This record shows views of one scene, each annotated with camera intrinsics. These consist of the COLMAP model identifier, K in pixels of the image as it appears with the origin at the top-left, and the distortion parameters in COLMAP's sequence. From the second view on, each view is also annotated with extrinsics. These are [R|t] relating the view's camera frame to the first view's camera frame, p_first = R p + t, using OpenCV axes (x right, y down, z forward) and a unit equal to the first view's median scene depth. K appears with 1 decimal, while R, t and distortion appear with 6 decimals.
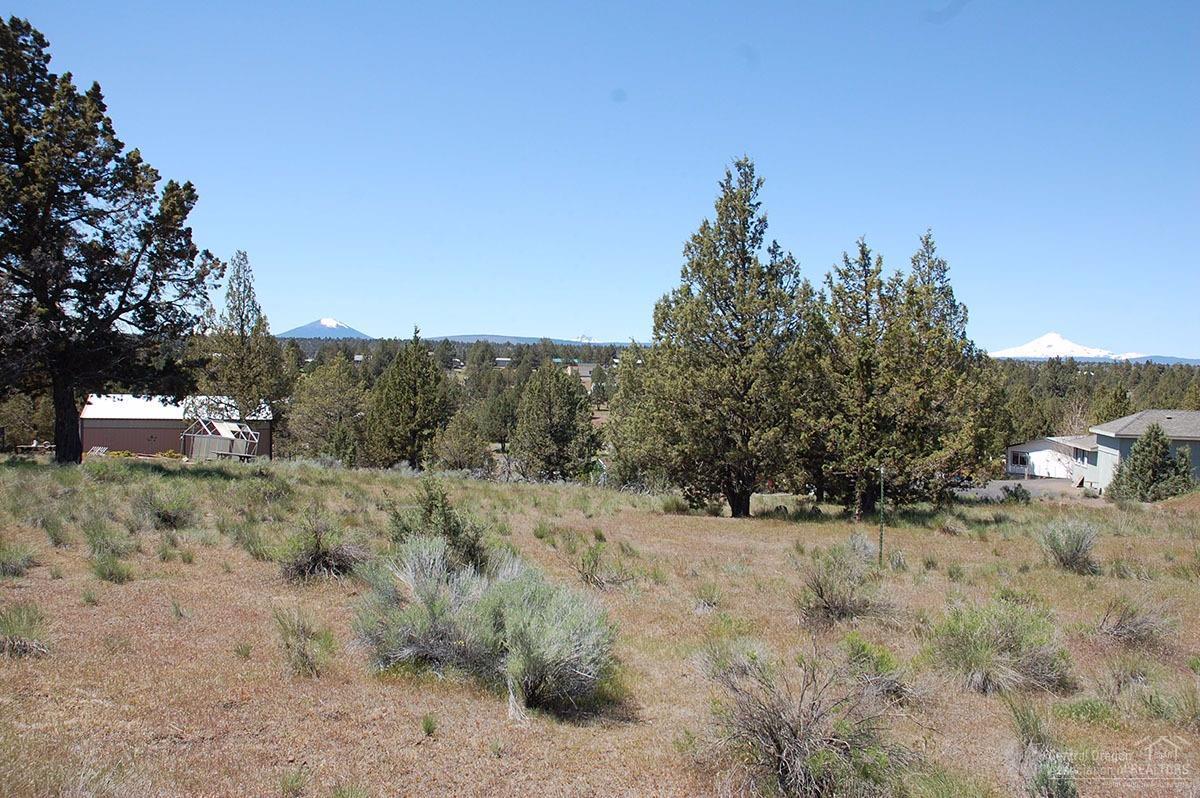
lens RADIAL K [[937.5, 0, 610.8], [0, 937.5, 398.9], [0, 0, 1]] dist [-0.167267, 0.144146]
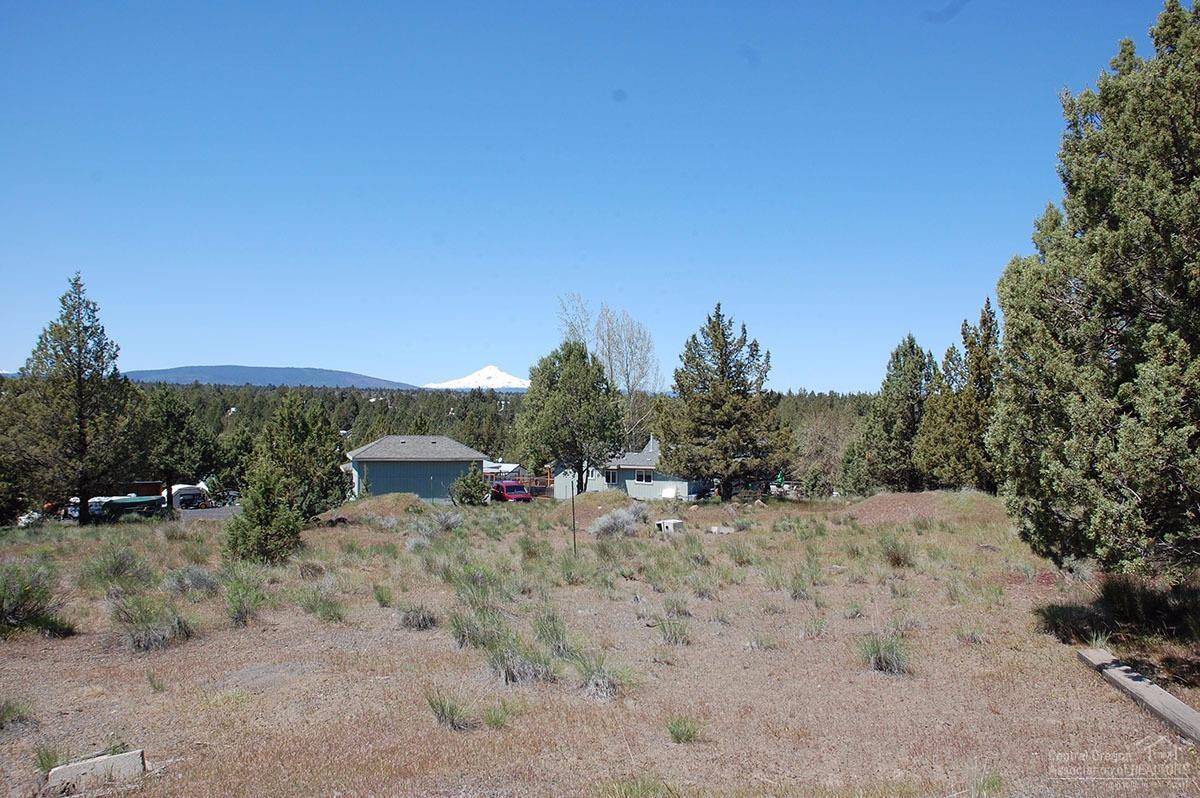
lens RADIAL K [[937.5, 0, 603.9], [0, 937.5, 397.5], [0, 0, 1]] dist [-0.167267, 0.144146]
pose [[0.842631, -0.007241, 0.538443, 0.415988], [0.026949, 0.999224, -0.028735, 0.013354], [-0.537817, 0.038723, 0.842172, -0.303829]]
